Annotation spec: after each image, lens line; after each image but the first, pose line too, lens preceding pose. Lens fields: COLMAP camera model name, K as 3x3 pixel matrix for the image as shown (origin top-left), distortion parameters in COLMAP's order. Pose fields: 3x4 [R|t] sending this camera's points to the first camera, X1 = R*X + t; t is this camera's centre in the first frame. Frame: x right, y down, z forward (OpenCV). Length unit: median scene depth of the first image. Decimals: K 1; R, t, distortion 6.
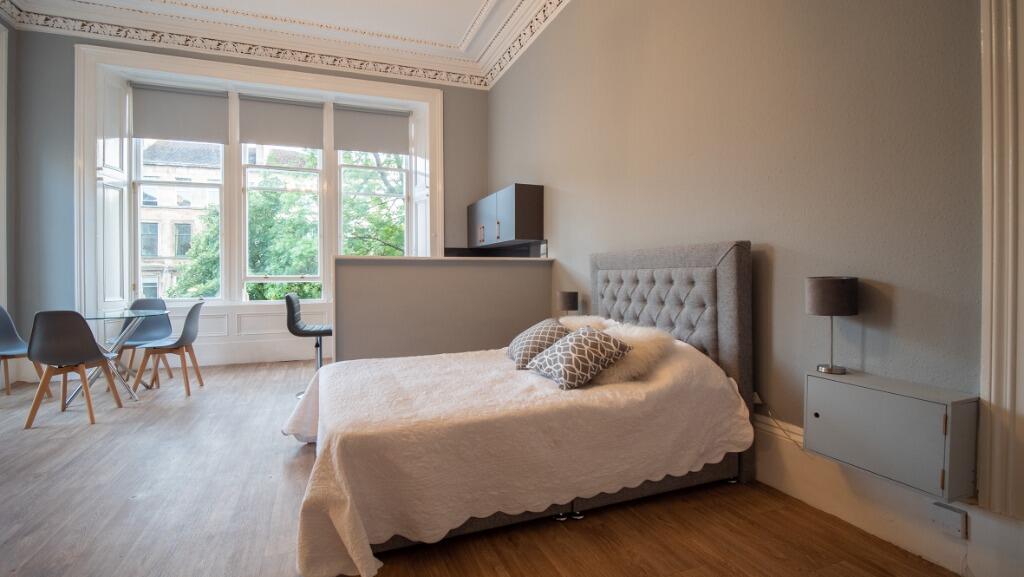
lens RADIAL K [[471.2, 0, 510.8], [0, 471.2, 271.5], [0, 0, 1]] dist [-0.013602, -0.000390]
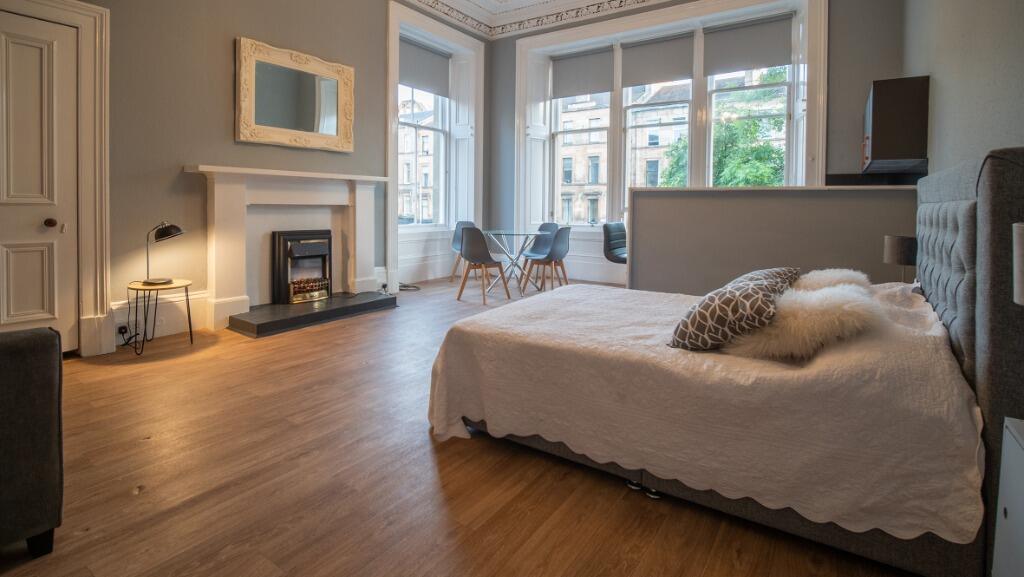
lens RADIAL K [[499.9, 0, 511.3], [0, 499.9, 211.0], [0, 0, 1]] dist [-0.002991, -0.000616]
pose [[0.569124, 0.021675, -0.821966, 0.405506], [-0.008674, 0.999755, 0.020358, -0.002942], [0.822206, -0.004457, 0.569173, 0.156212]]
